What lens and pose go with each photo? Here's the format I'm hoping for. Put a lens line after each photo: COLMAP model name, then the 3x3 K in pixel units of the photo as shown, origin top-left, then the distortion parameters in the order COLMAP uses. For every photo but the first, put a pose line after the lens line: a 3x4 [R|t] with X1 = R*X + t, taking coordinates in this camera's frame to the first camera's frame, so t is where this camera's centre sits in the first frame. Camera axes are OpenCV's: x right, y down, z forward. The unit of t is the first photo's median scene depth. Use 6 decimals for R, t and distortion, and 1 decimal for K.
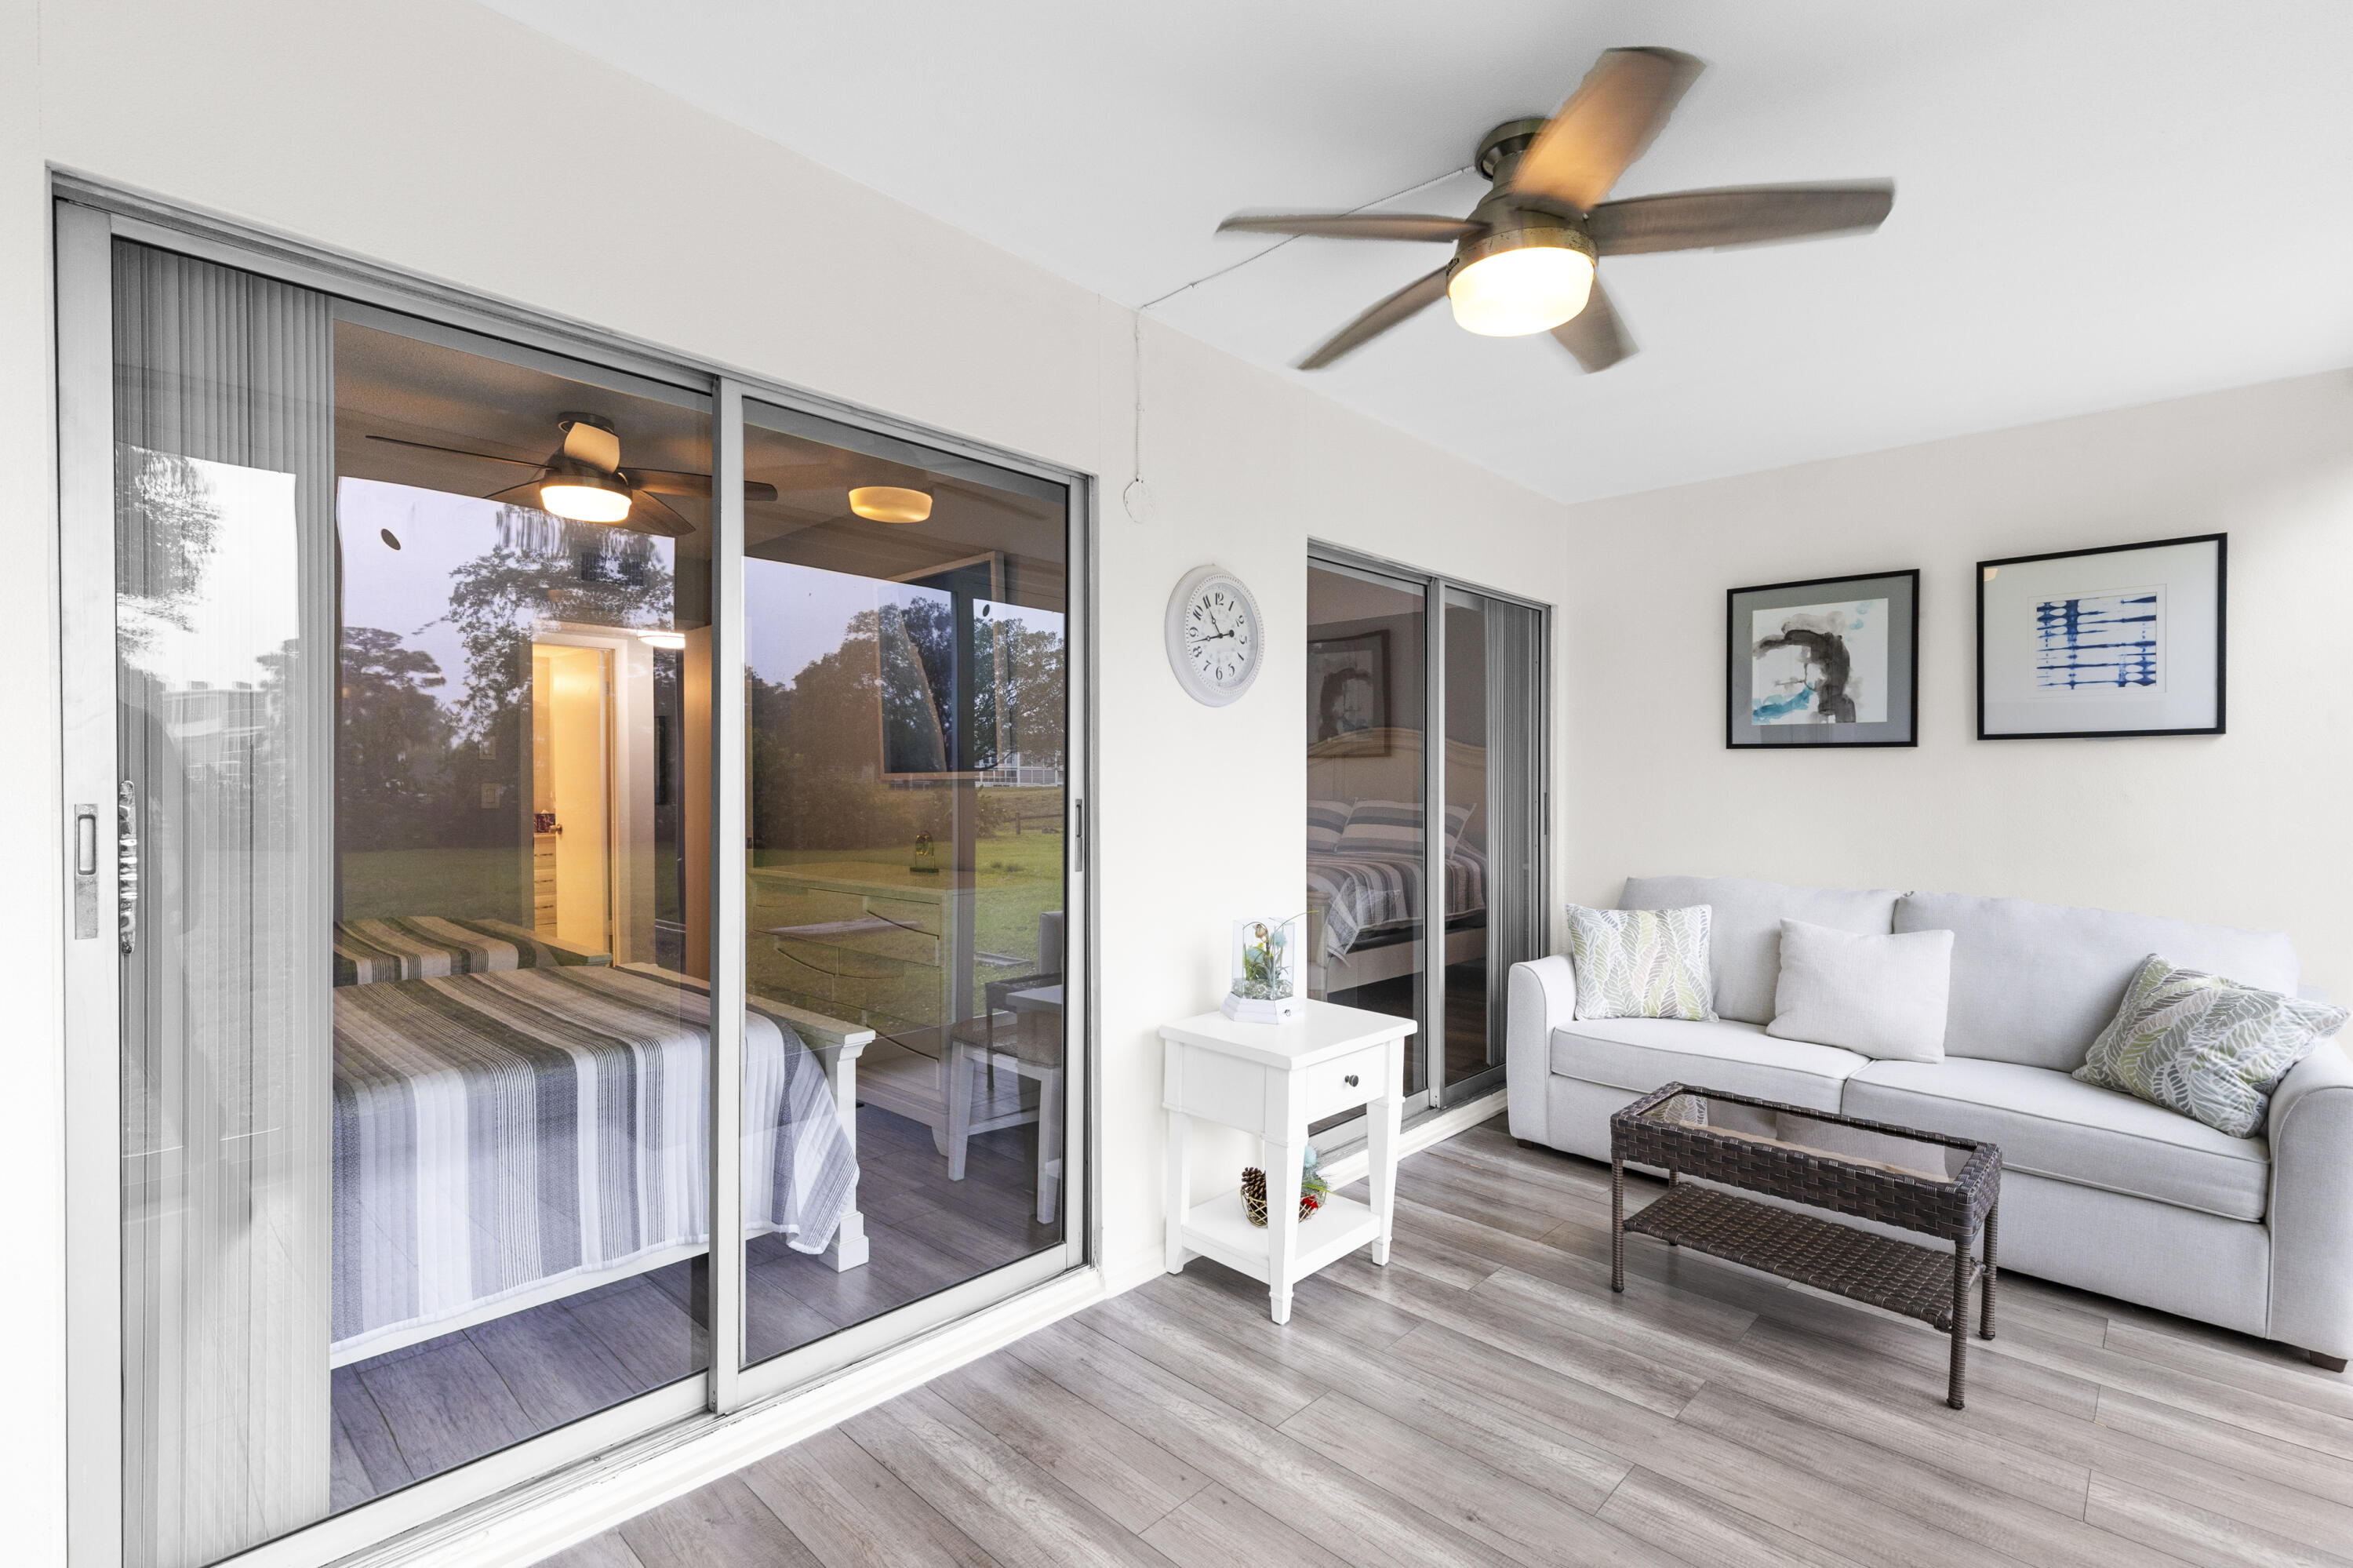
lens RADIAL K [[1073.7, 0, 1176.1], [0, 1073.7, 786.7], [0, 0, 1]] dist [0.005779, -0.002898]
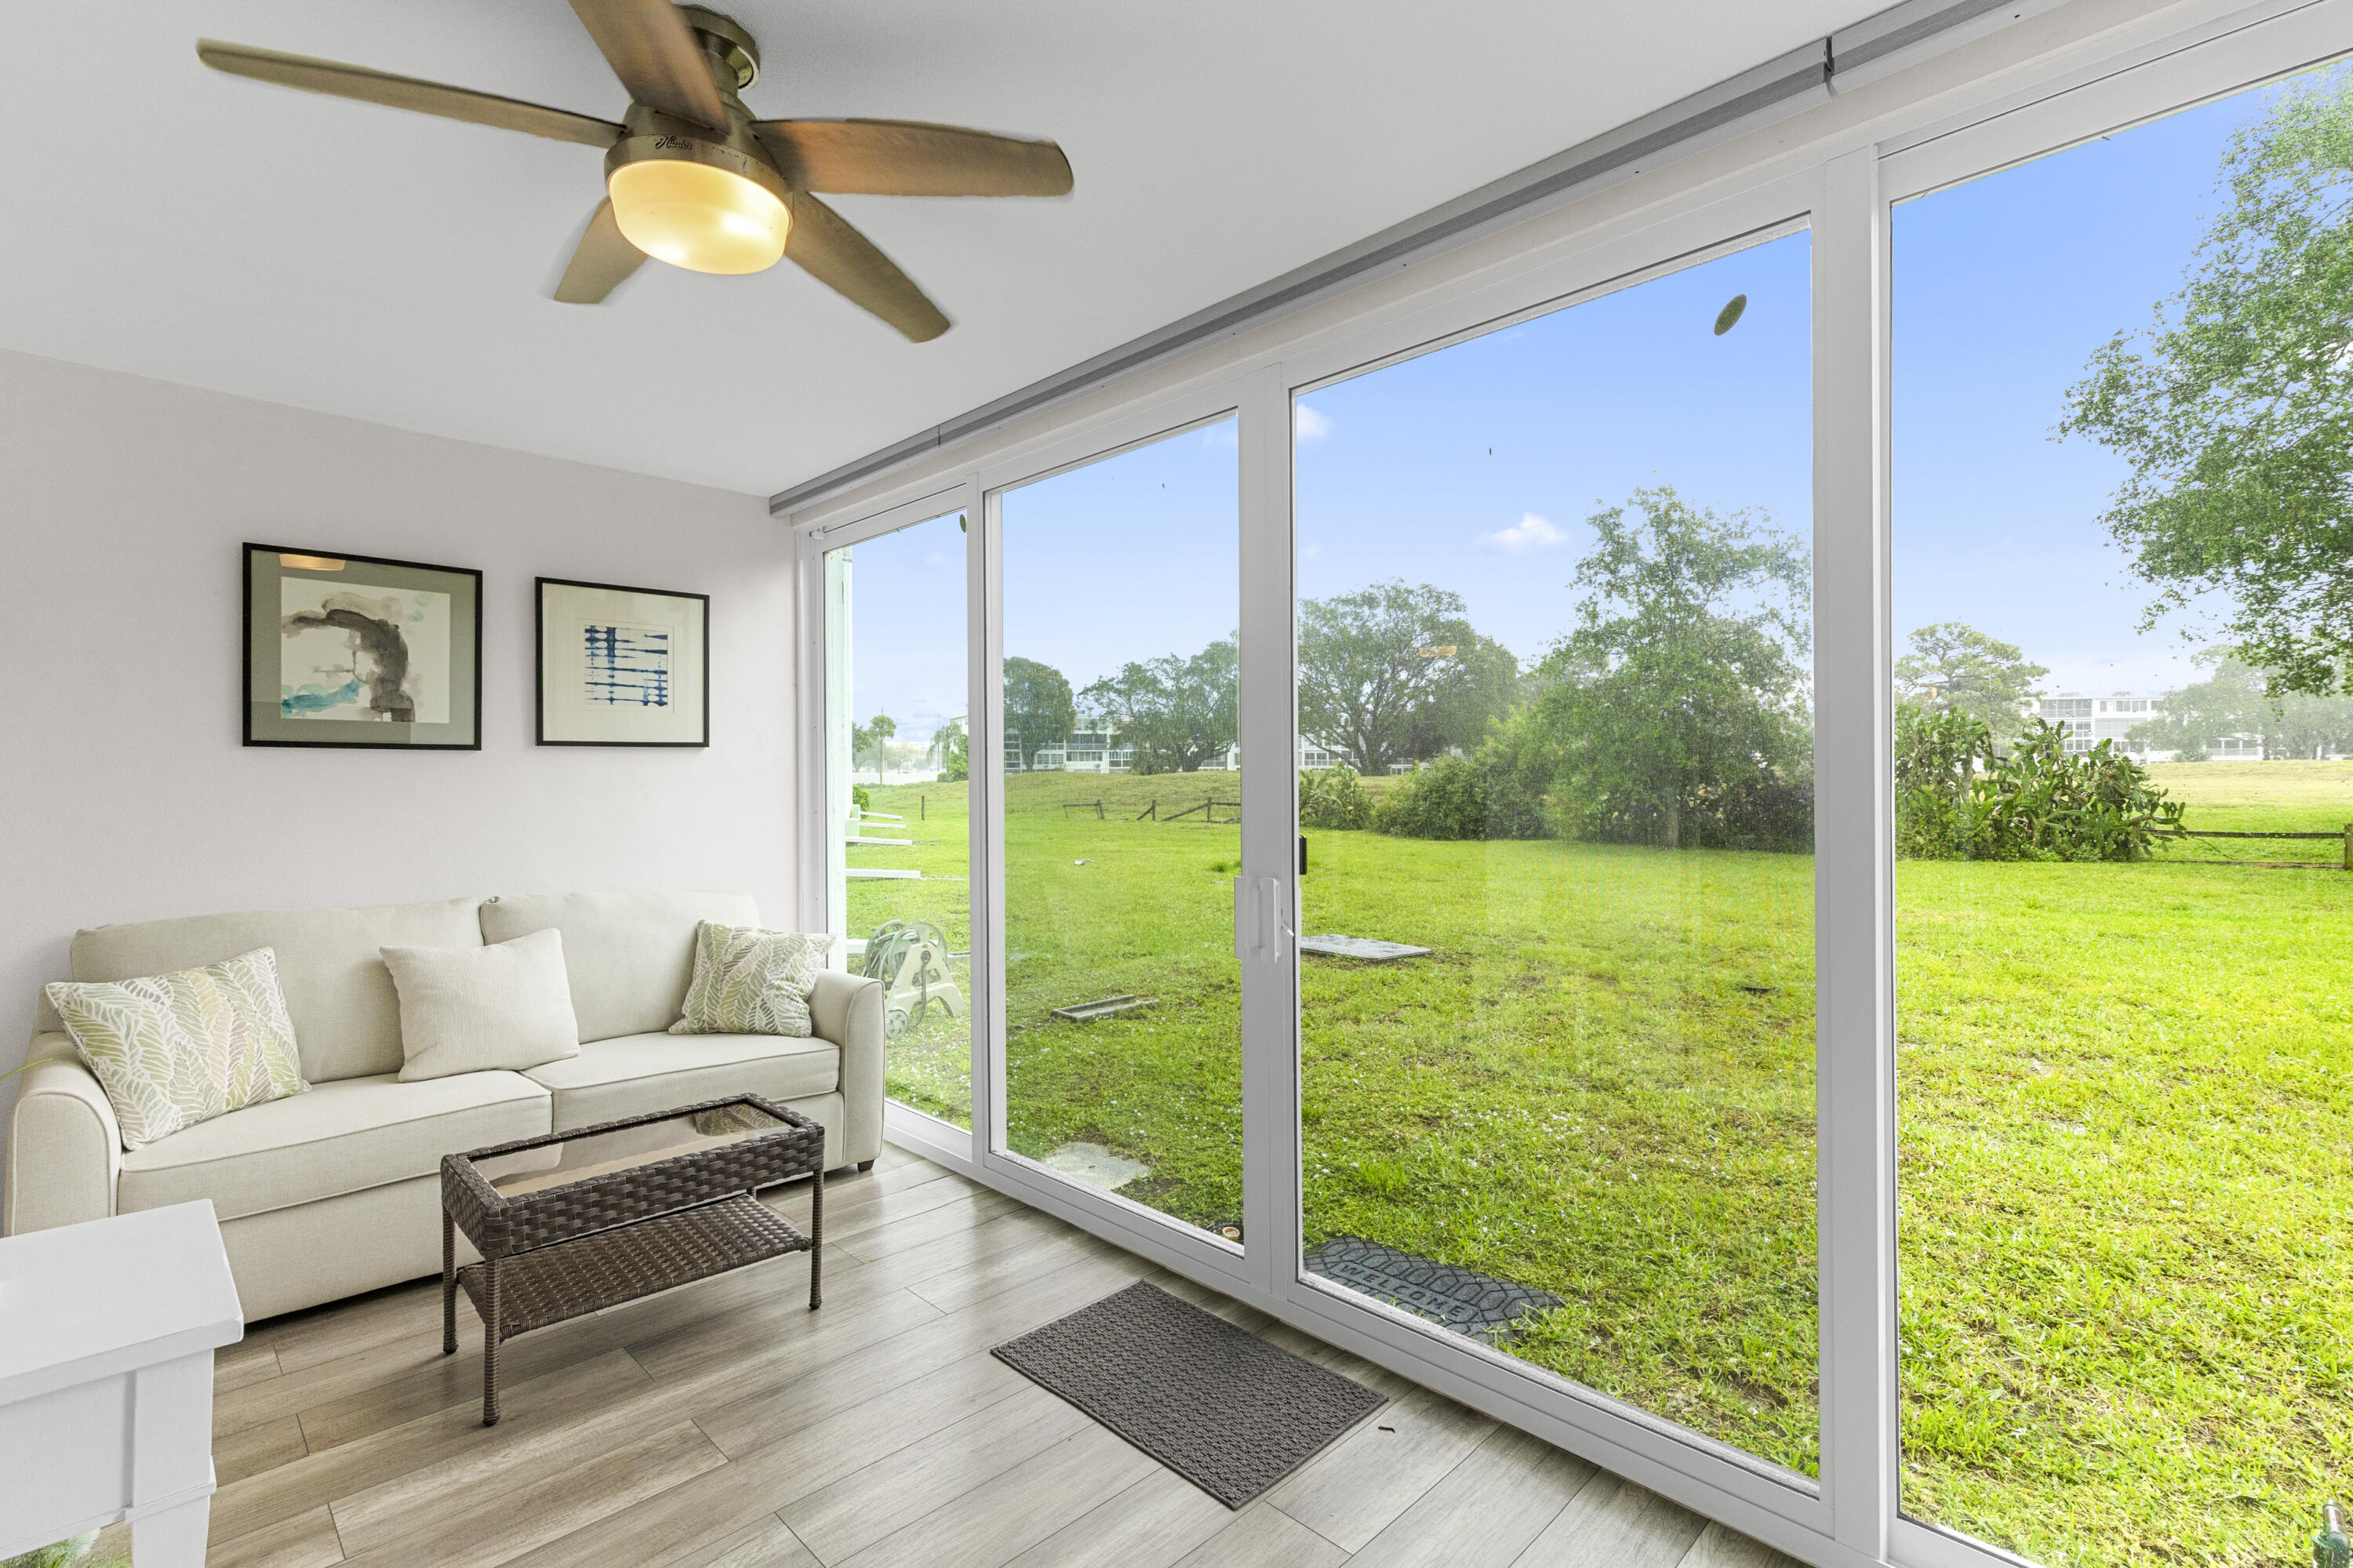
lens RADIAL K [[1073.7, 0, 1173.6], [0, 1073.7, 782.1], [0, 0, 1]] dist [0.005779, -0.002898]
pose [[0.022544, -0.008827, 0.999707, -0.296143], [0.010322, 0.999910, 0.008596, -0.010802], [-0.999693, 0.010126, 0.022633, 0.361548]]
